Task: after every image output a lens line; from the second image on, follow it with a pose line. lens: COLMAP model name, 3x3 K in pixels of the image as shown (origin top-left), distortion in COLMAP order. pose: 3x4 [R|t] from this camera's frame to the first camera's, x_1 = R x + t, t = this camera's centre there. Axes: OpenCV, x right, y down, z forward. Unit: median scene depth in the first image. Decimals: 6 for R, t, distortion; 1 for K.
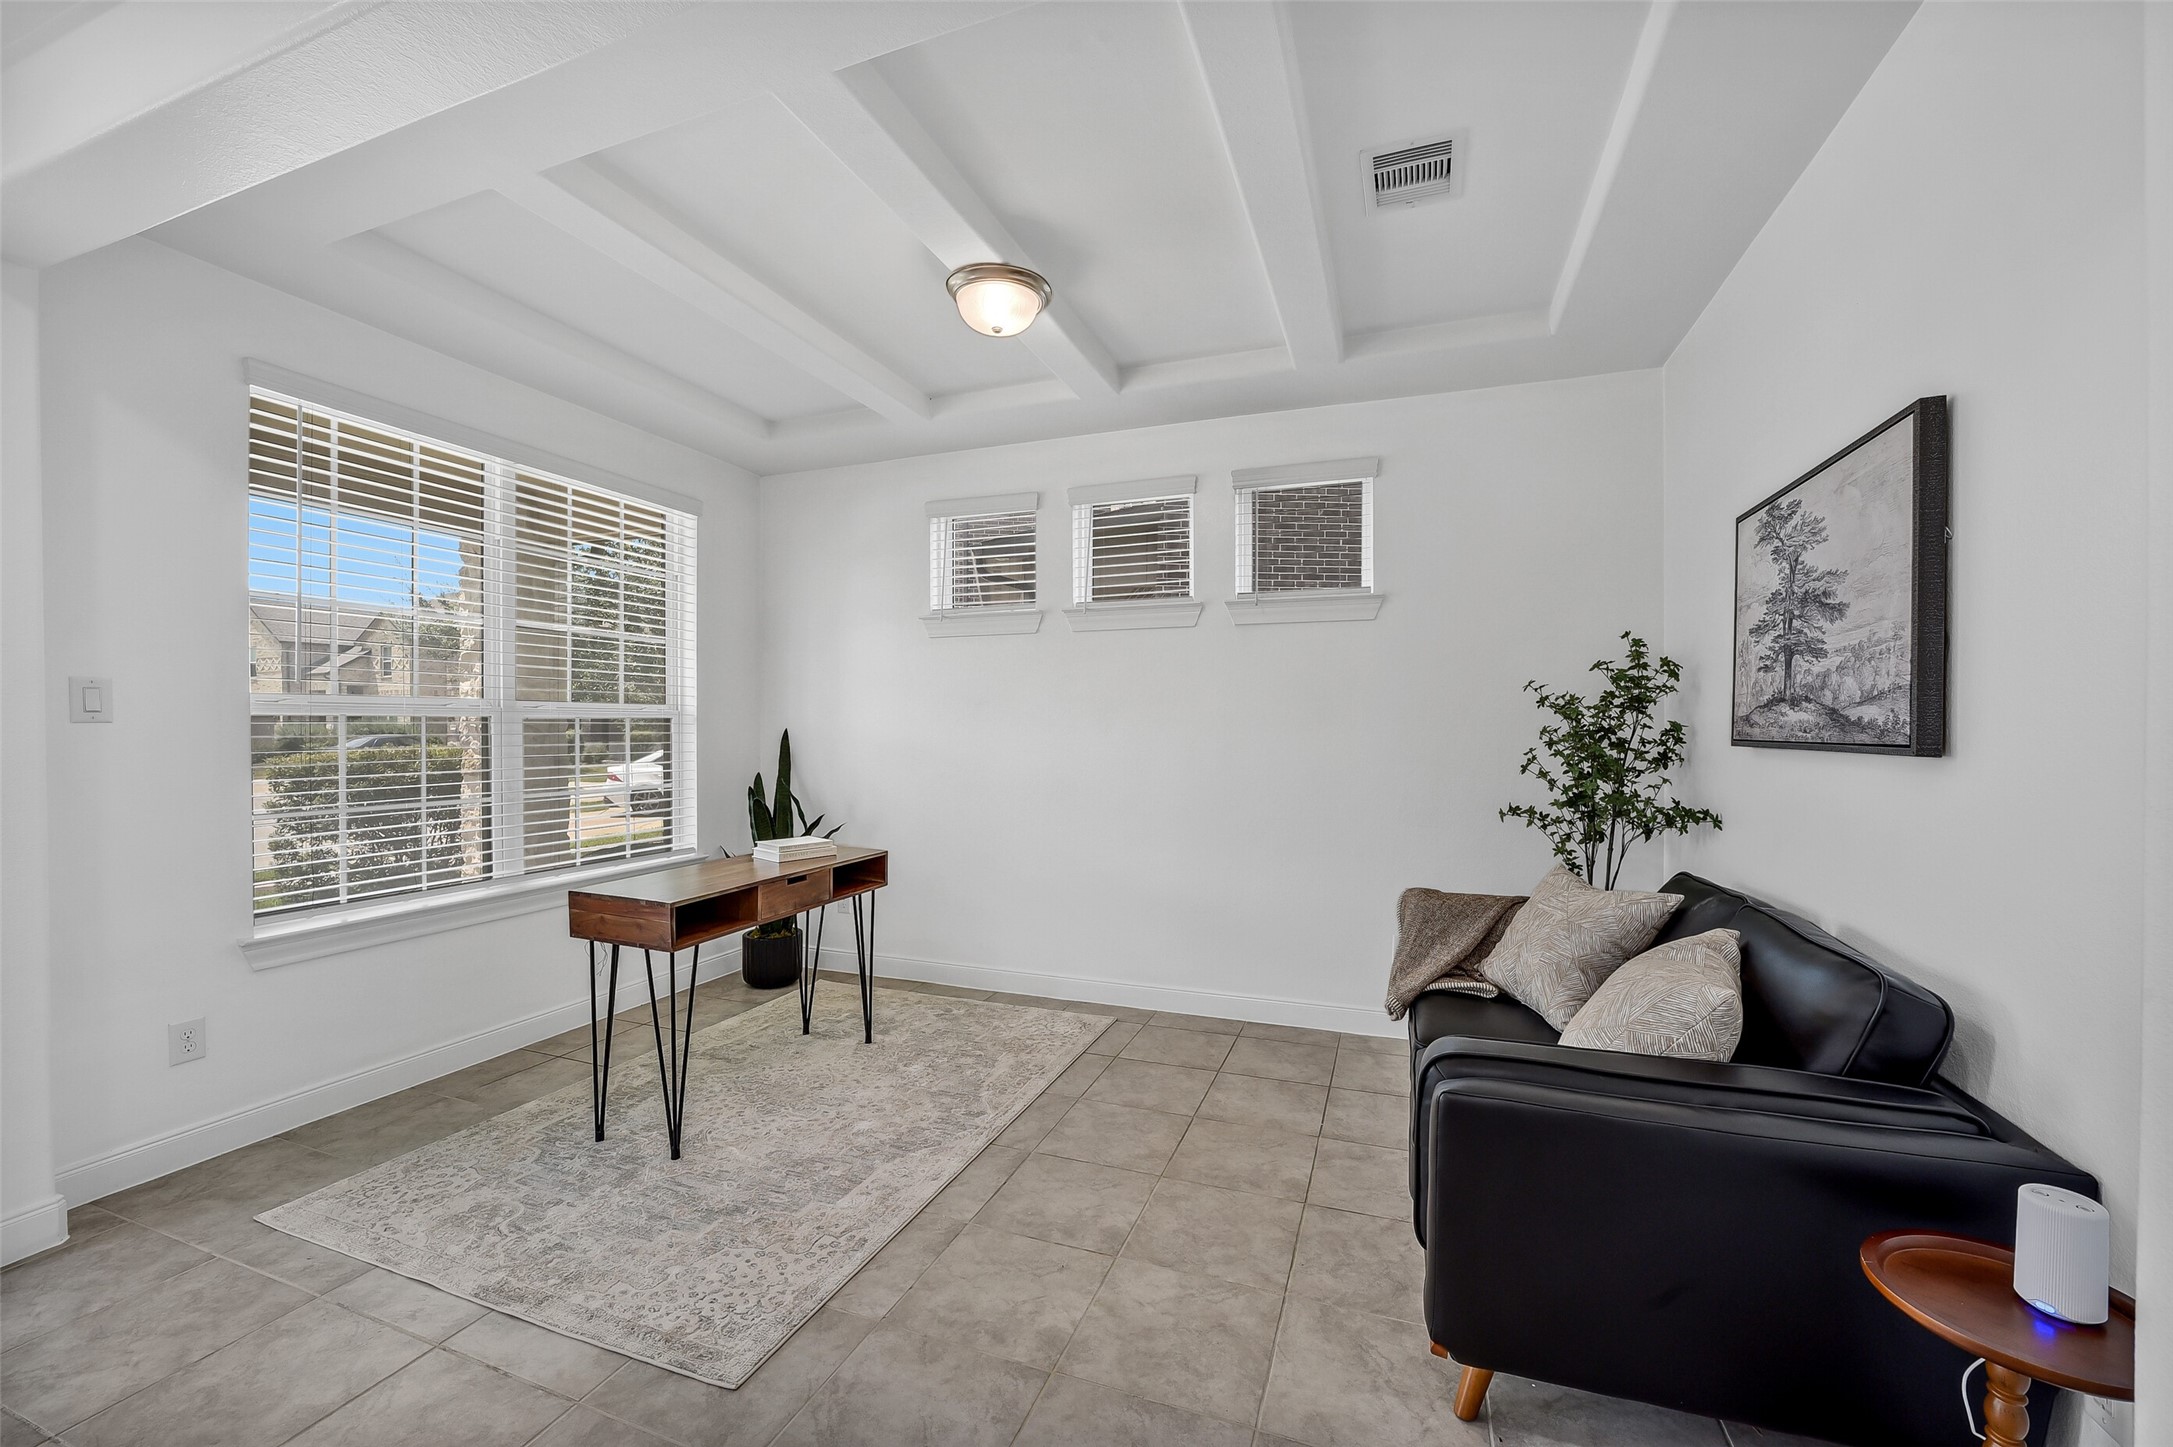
lens RADIAL K [[868.4, 0, 1098.8], [0, 868.4, 728.6], [0, 0, 1]] dist [-0.024922, 0.004072]
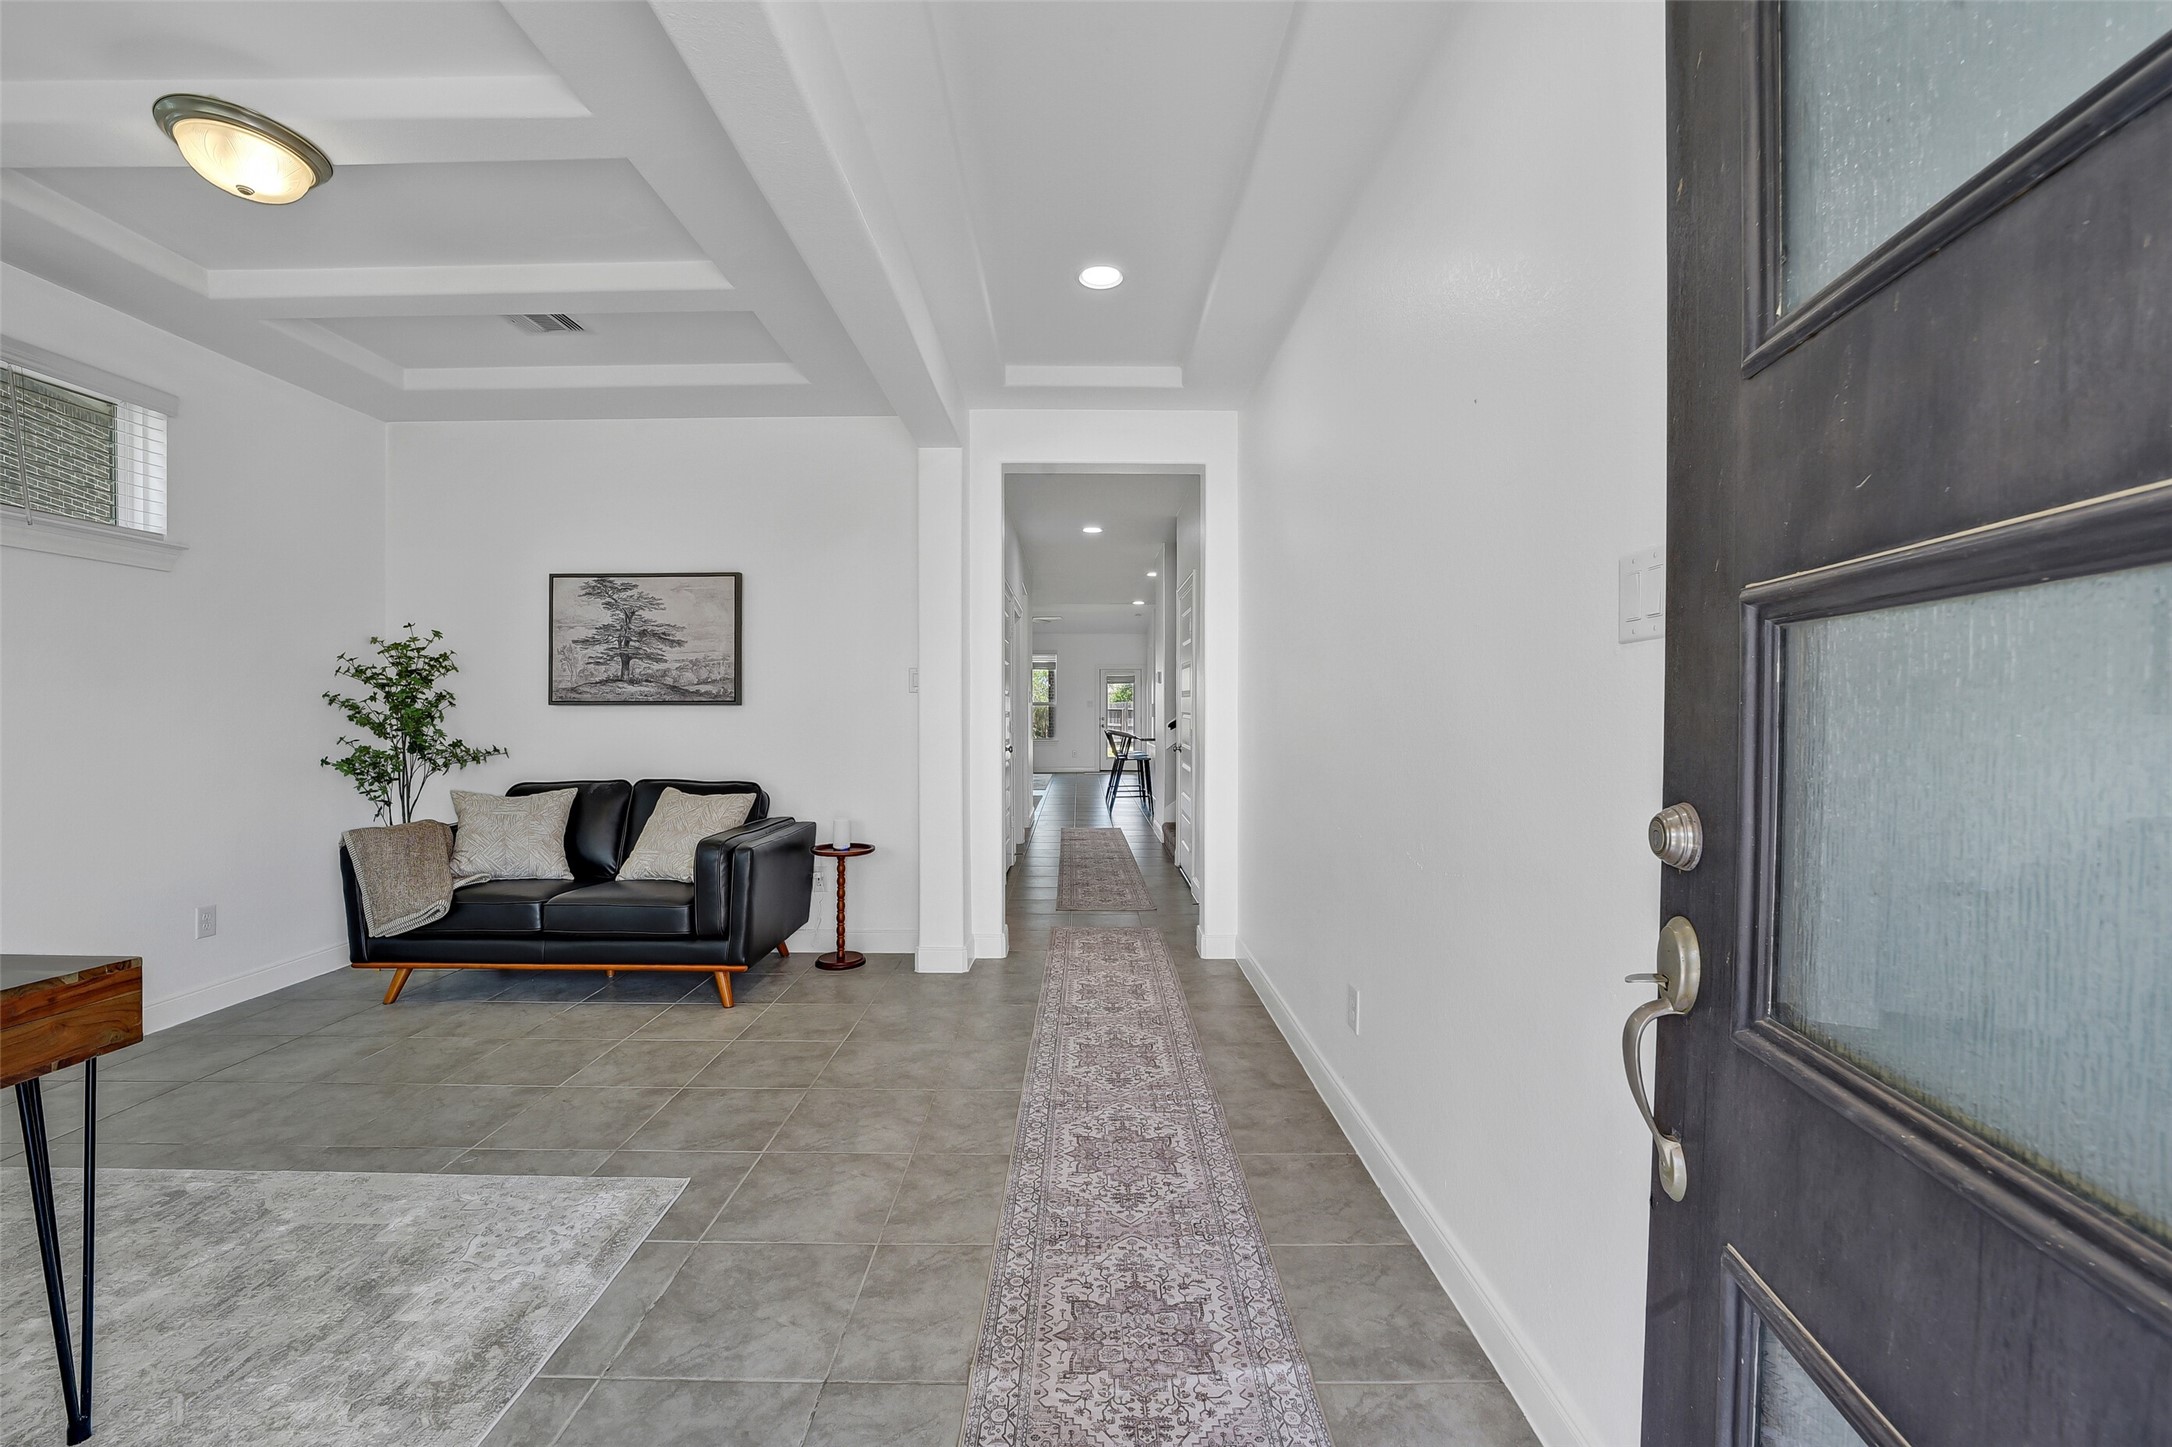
lens RADIAL K [[868.0, 0, 1086.5], [0, 868.0, 722.3], [0, 0, 1]] dist [-0.024922, 0.004072]
pose [[-0.371453, -0.007484, 0.928422, -1.358012], [0.002590, 0.999955, 0.009097, 0.044900], [-0.928448, 0.005783, -0.371417, 0.668981]]
